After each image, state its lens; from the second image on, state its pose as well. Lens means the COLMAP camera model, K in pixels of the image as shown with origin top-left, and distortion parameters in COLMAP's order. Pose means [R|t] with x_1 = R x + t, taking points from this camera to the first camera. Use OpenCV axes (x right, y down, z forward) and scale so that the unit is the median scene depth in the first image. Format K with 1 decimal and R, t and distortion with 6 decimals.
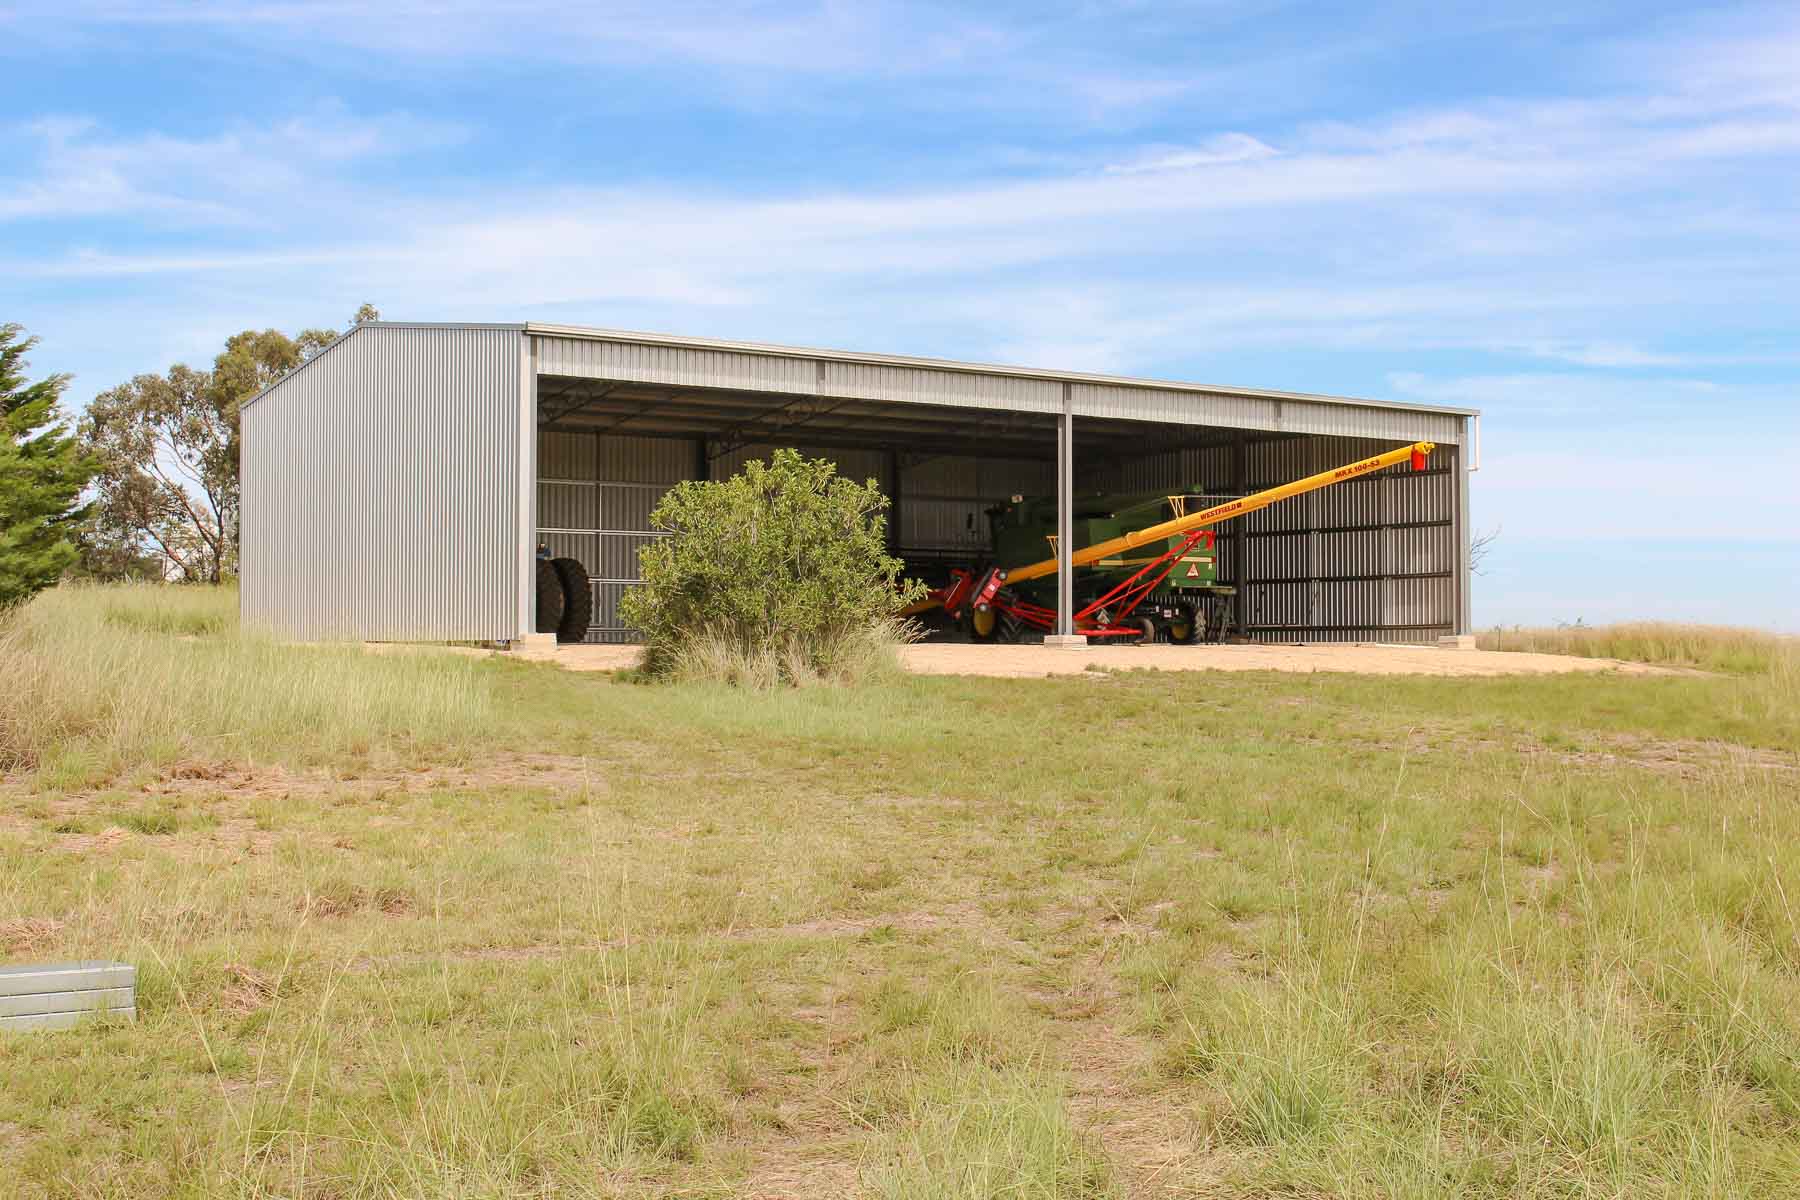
lens RADIAL K [[2112.3, 0, 900.0], [0, 2112.3, 600.0], [0, 0, 1]] dist [-0.076338, 0.034372]
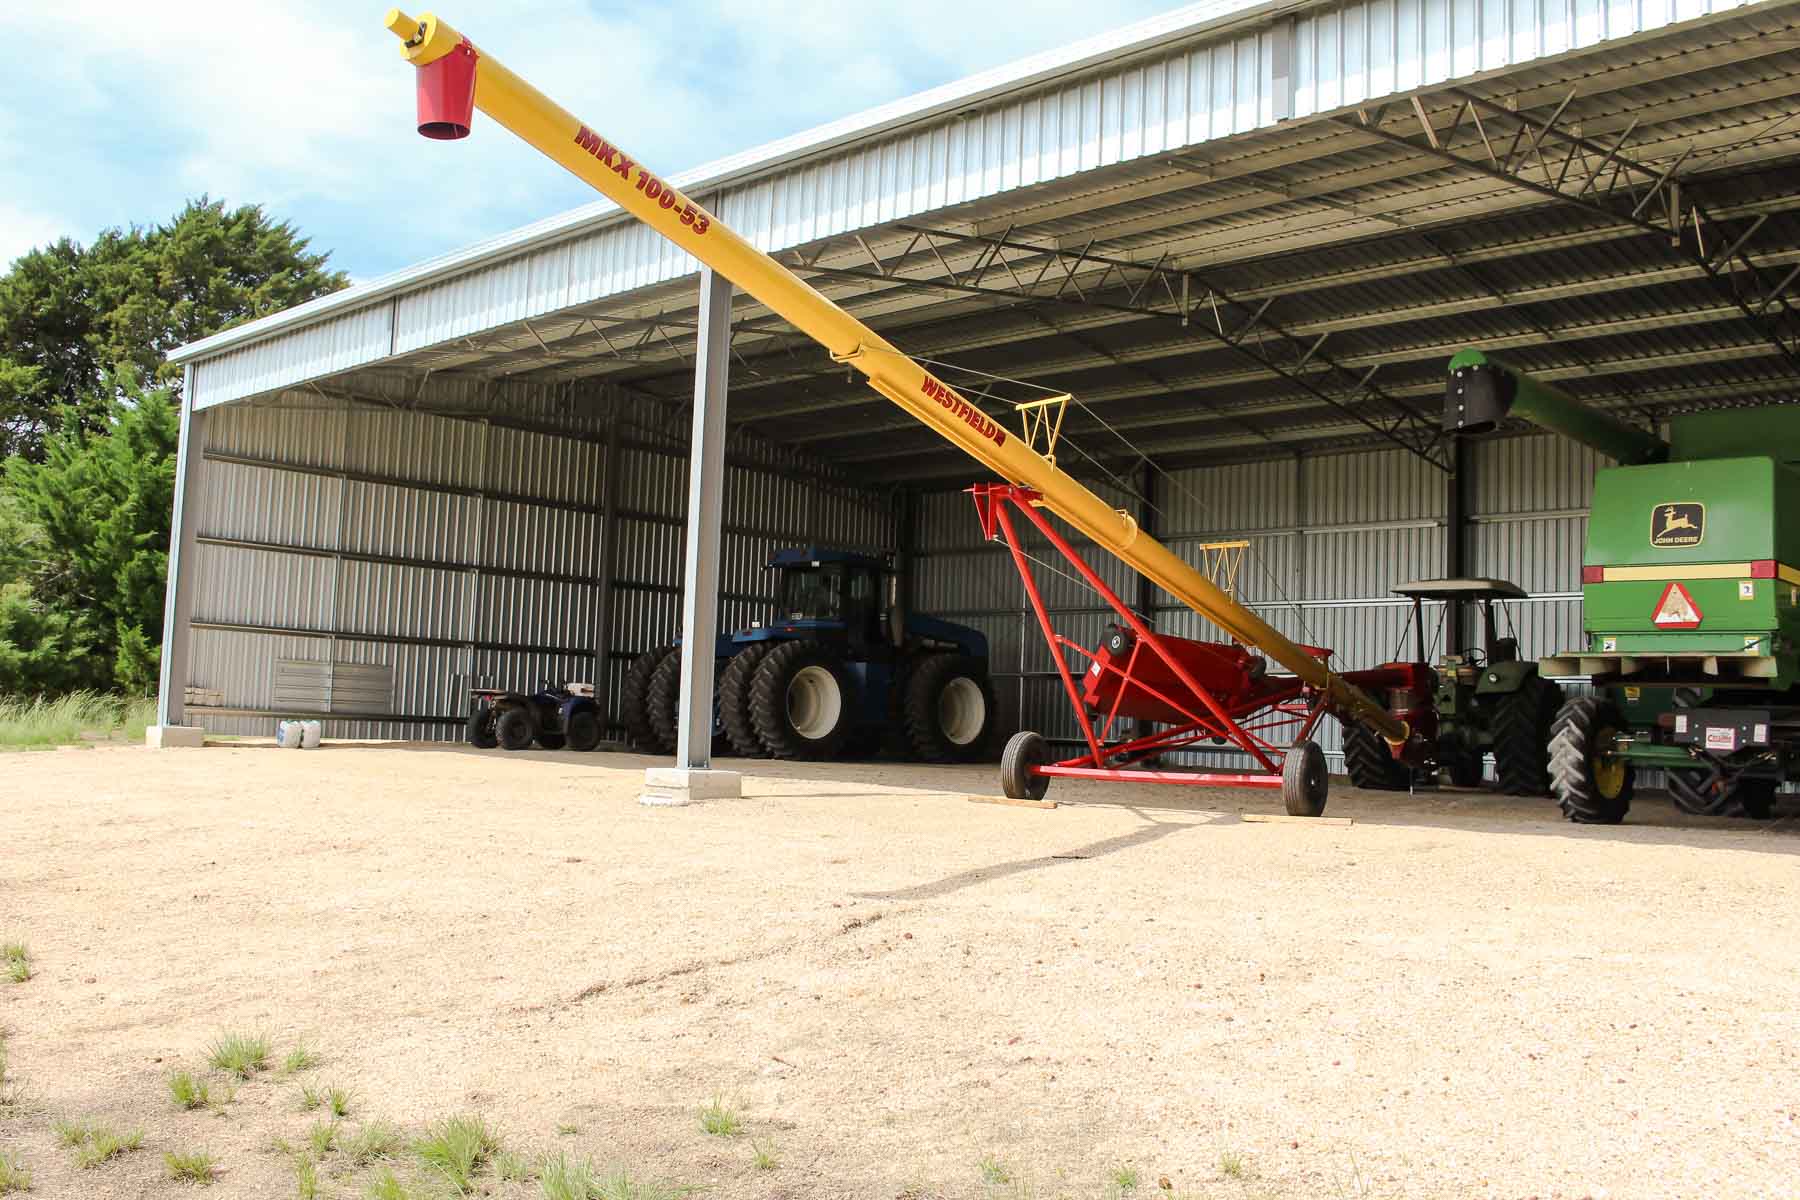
lens RADIAL K [[1659.5, 0, 900.0], [0, 1659.5, 600.0], [0, 0, 1]] dist [-0.077519, 0.010313]
pose [[0.189032, -0.065589, -0.979778, 0.407834], [-0.017764, 0.997375, -0.070194, 0.005649], [0.981810, 0.030673, 0.187371, 0.931328]]
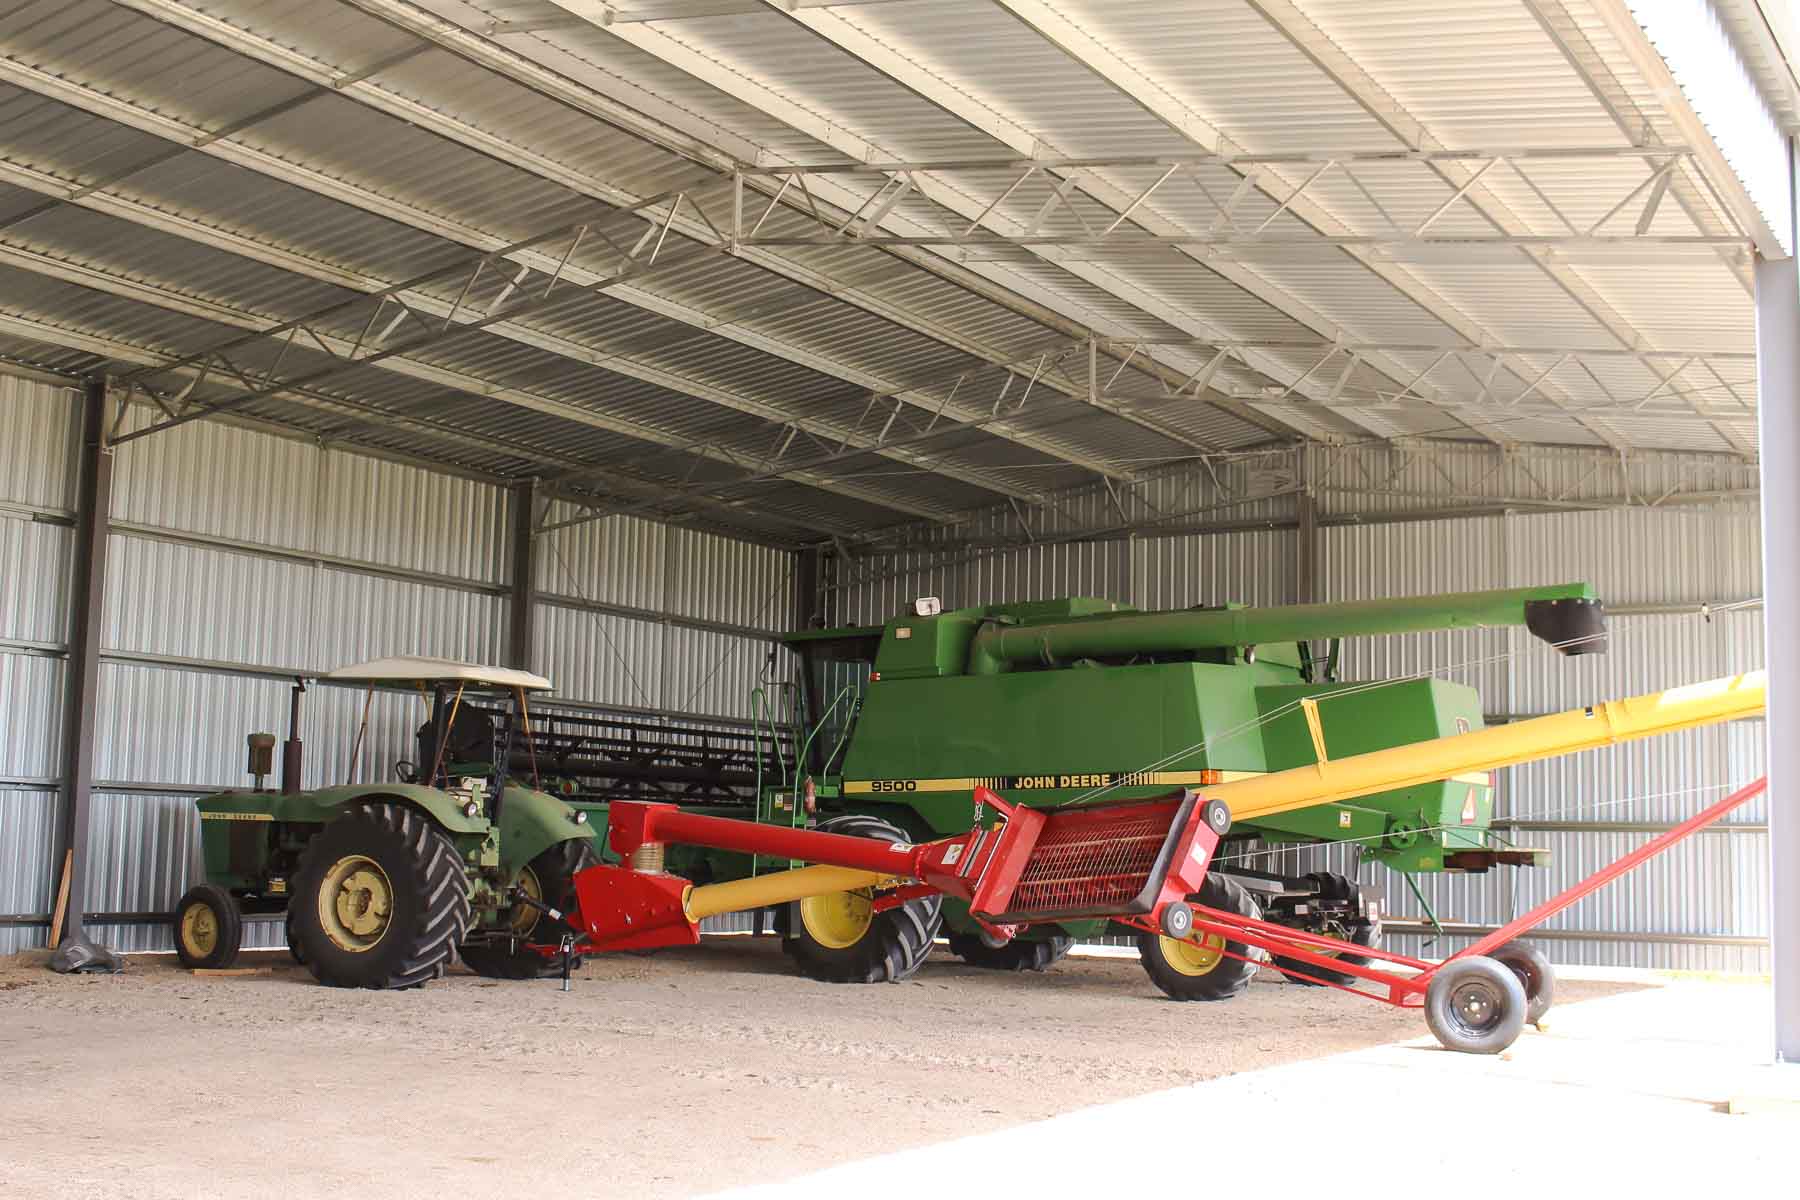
lens RADIAL K [[2112.3, 0, 900.0], [0, 2112.3, 600.0], [0, 0, 1]] dist [-0.076338, 0.034372]
pose [[0.917773, 0.067460, 0.391334, -0.127055], [-0.032252, 0.994872, -0.095863, -0.012618], [-0.395794, 0.075359, 0.915242, 0.760818]]
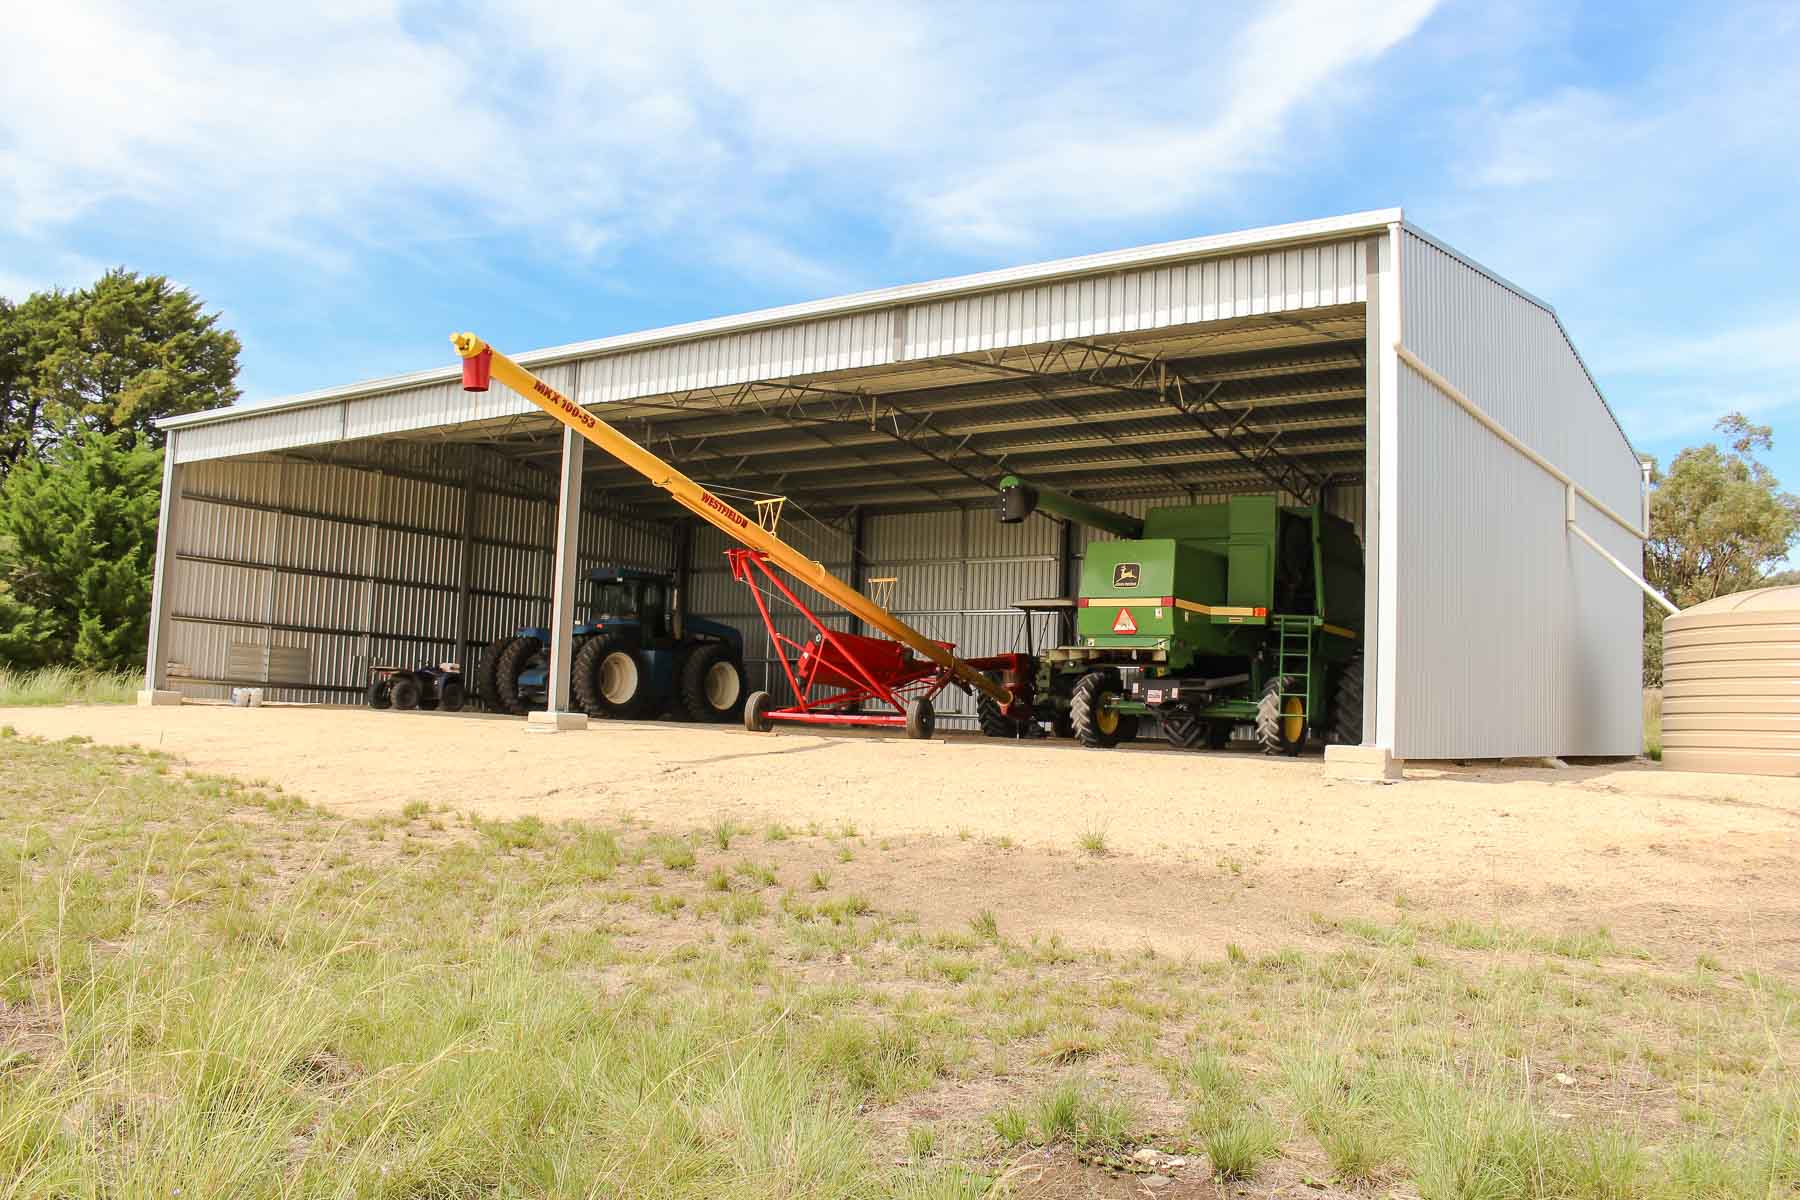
lens RADIAL K [[1486.2, 0, 900.0], [0, 1486.2, 600.0], [0, 0, 1]] dist [-0.132051, 0.009248]
pose [[0.337582, -0.061268, -0.939300, 0.565459], [-0.020744, 0.997153, -0.072497, 0.012690], [0.941068, 0.043958, 0.335350, 0.896313]]
